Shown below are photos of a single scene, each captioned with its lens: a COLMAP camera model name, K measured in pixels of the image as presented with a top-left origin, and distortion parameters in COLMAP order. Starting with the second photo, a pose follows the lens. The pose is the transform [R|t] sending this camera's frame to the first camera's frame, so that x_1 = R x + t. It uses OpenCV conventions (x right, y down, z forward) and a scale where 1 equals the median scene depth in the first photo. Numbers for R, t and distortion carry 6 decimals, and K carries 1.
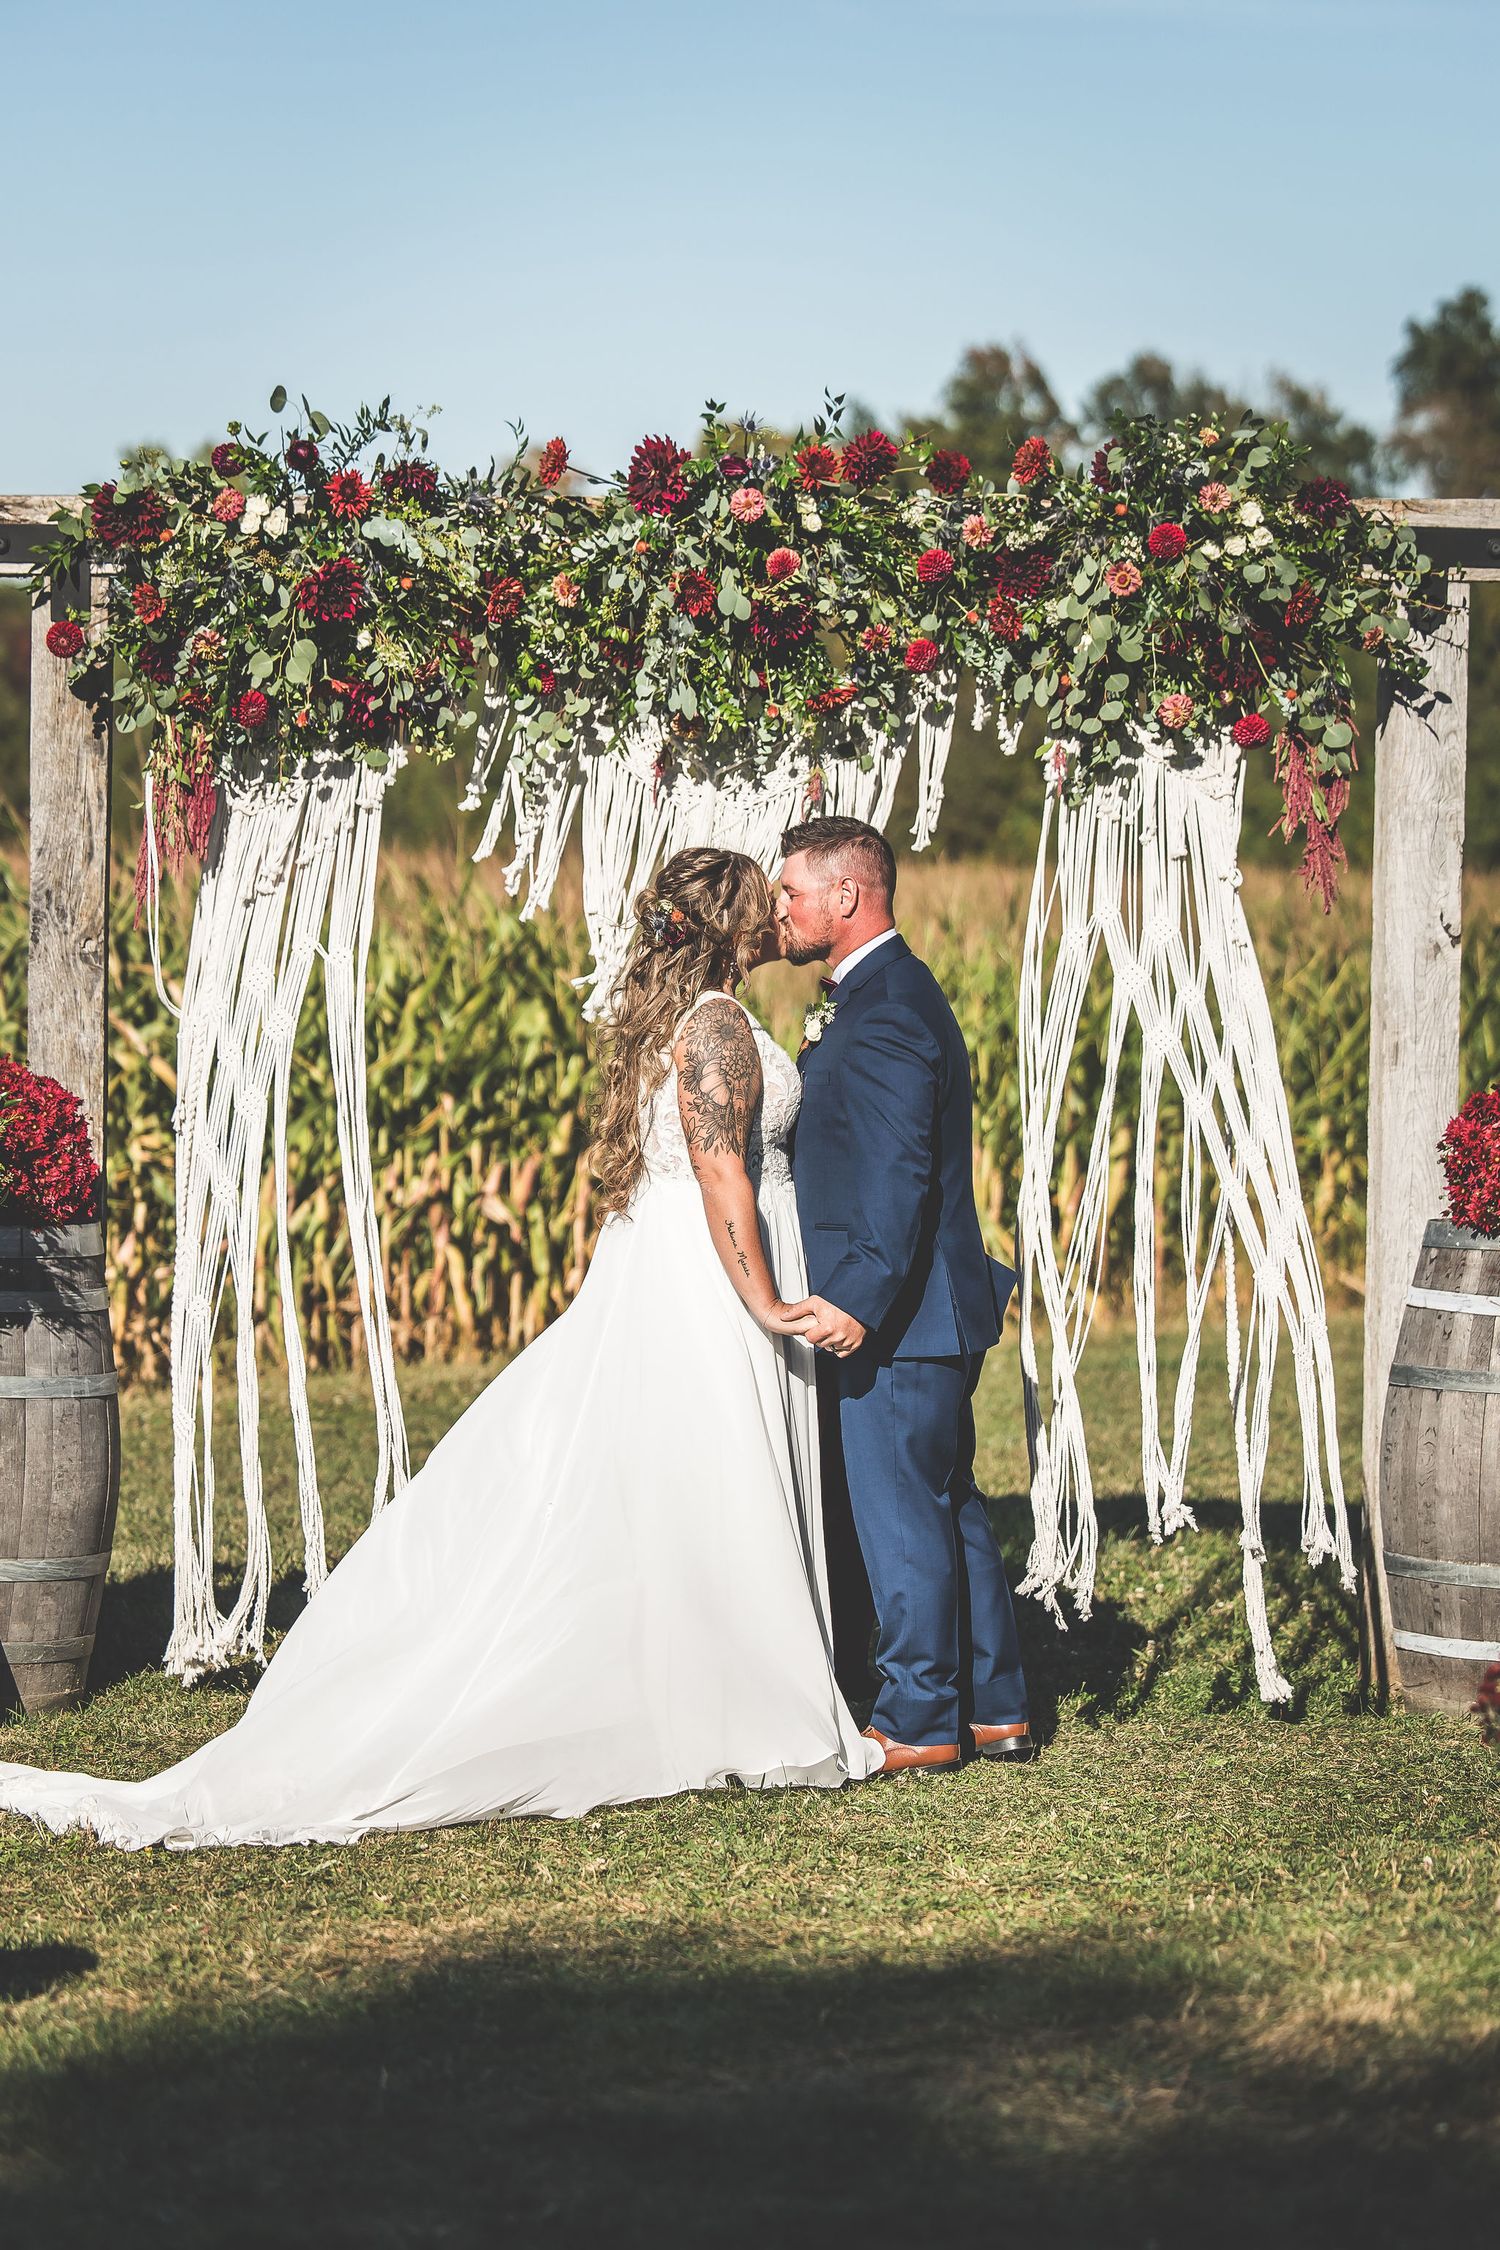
lens RADIAL K [[6666.9, 0, 746.7], [0, 6666.9, 1055.5], [0, 0, 1]] dist [0.121097, 1.048541]
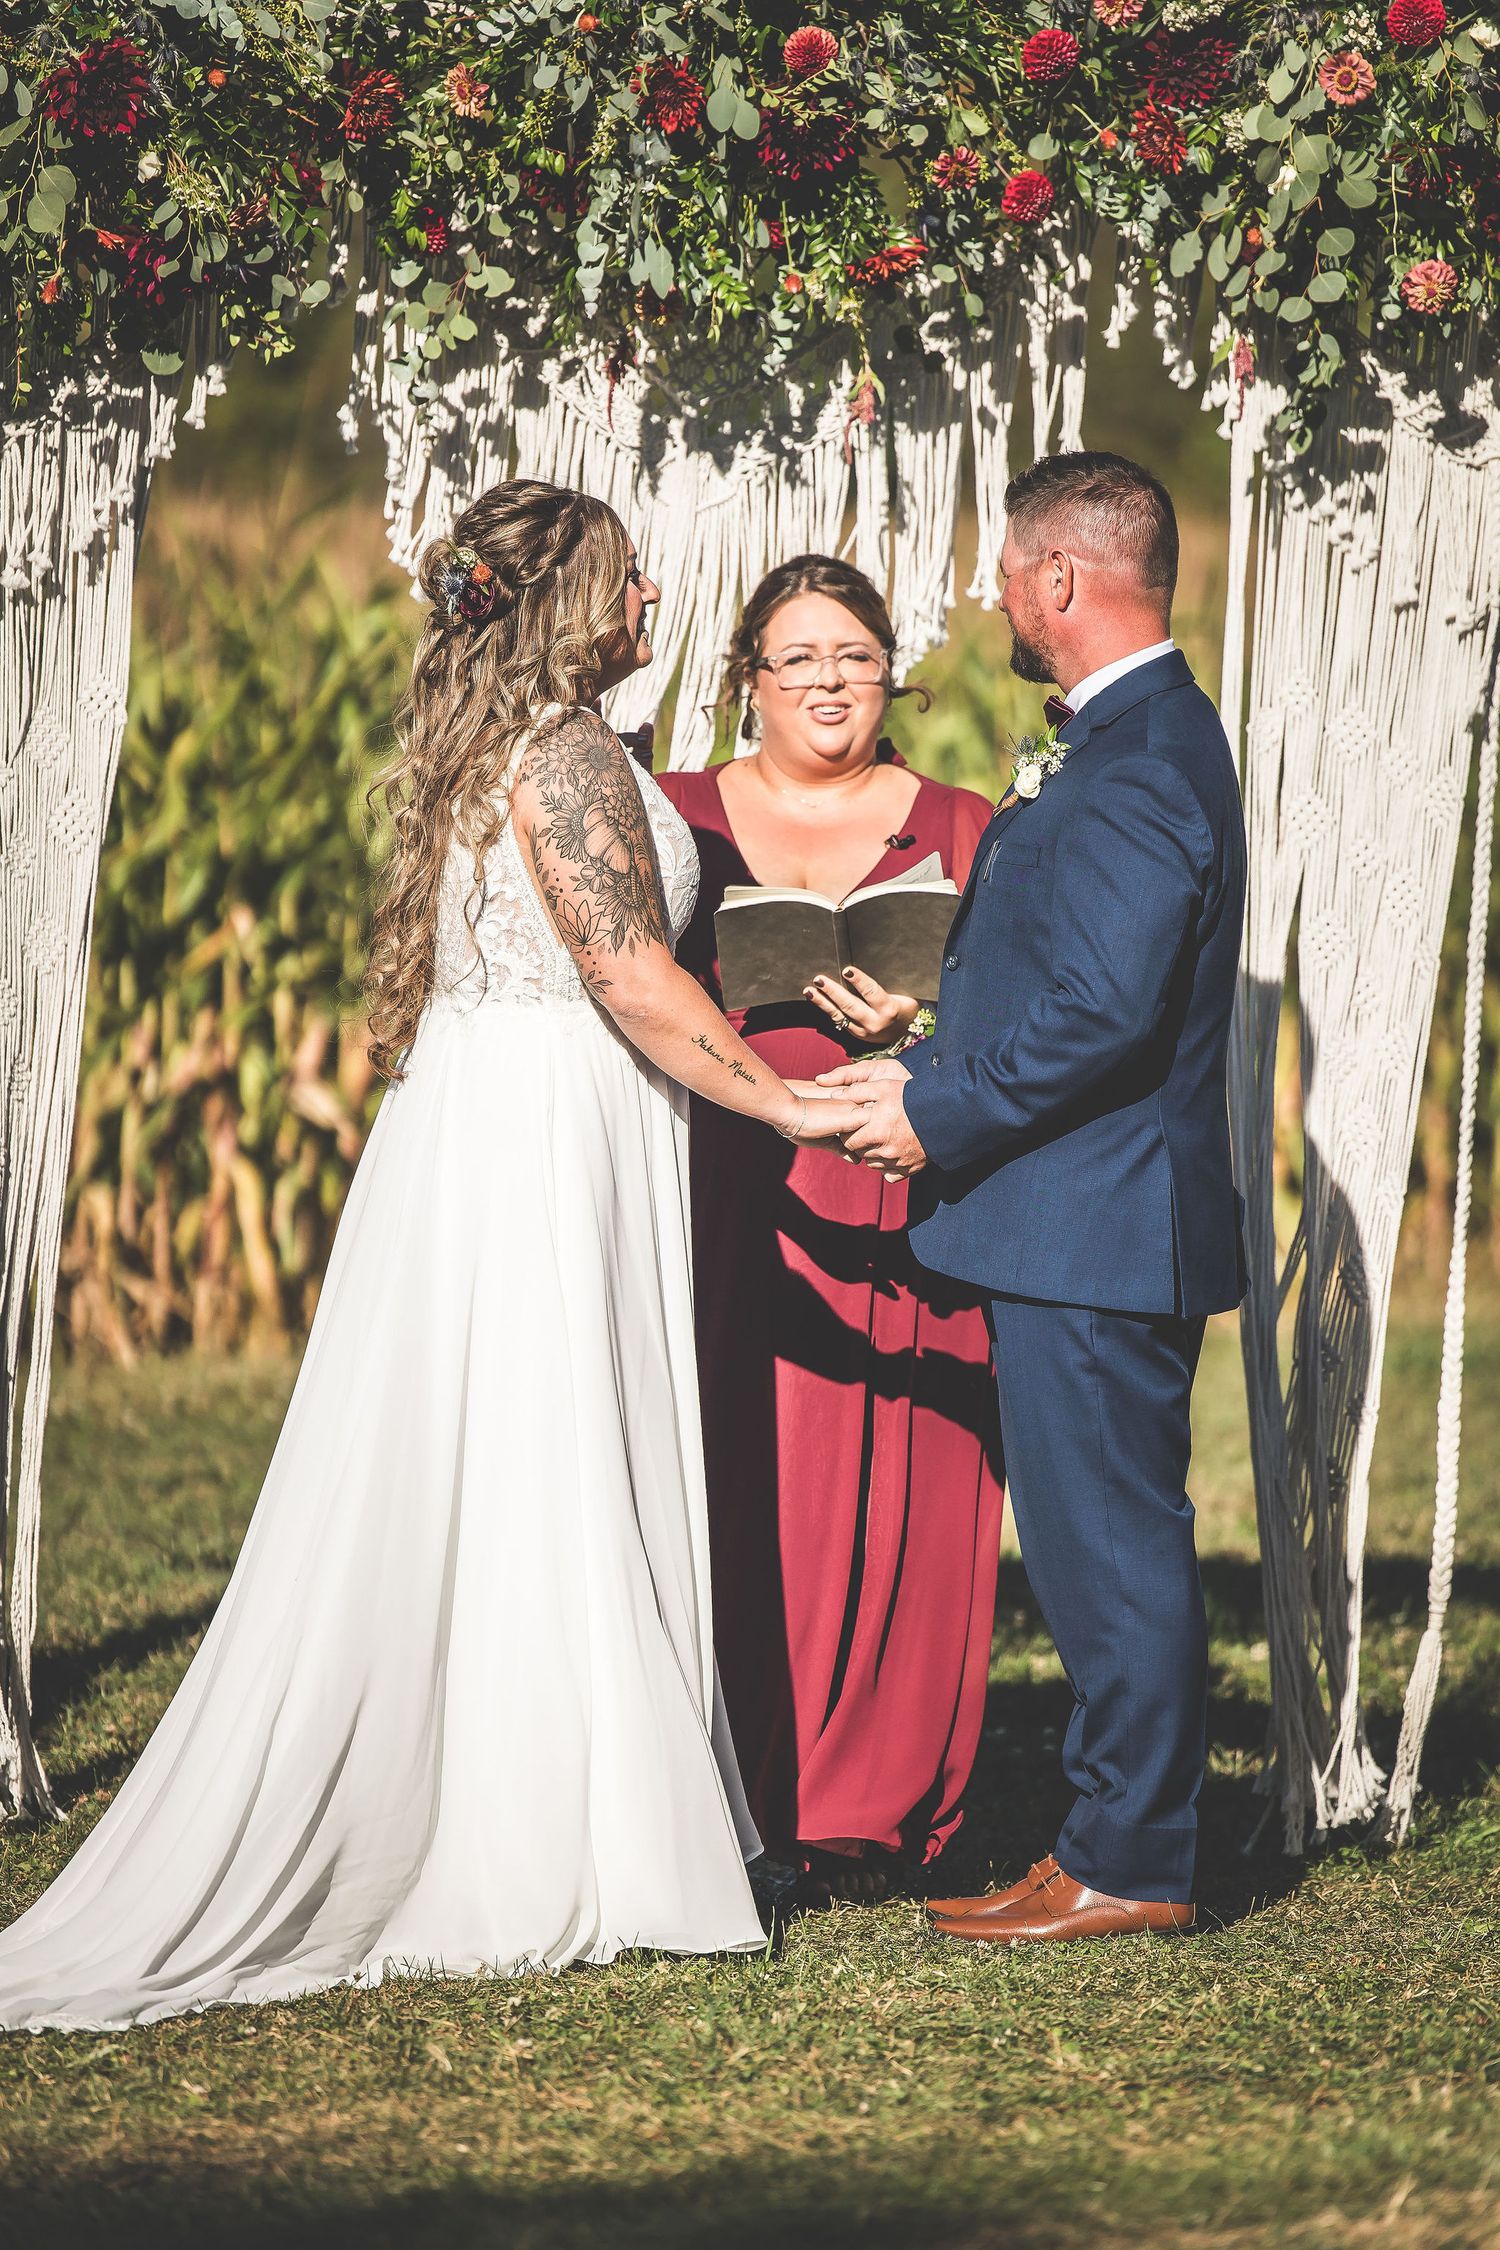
lens RADIAL K [[13606.4, 0, 751.6], [0, 13606.4, 966.4], [0, 0, 1]] dist [0.139277, 3.218905]
pose [[0.999976, 0.005688, 0.003849, -0.004615], [-0.005705, 0.999974, 0.004512, 0.007506], [-0.003823, -0.004534, 0.999982, -0.294547]]
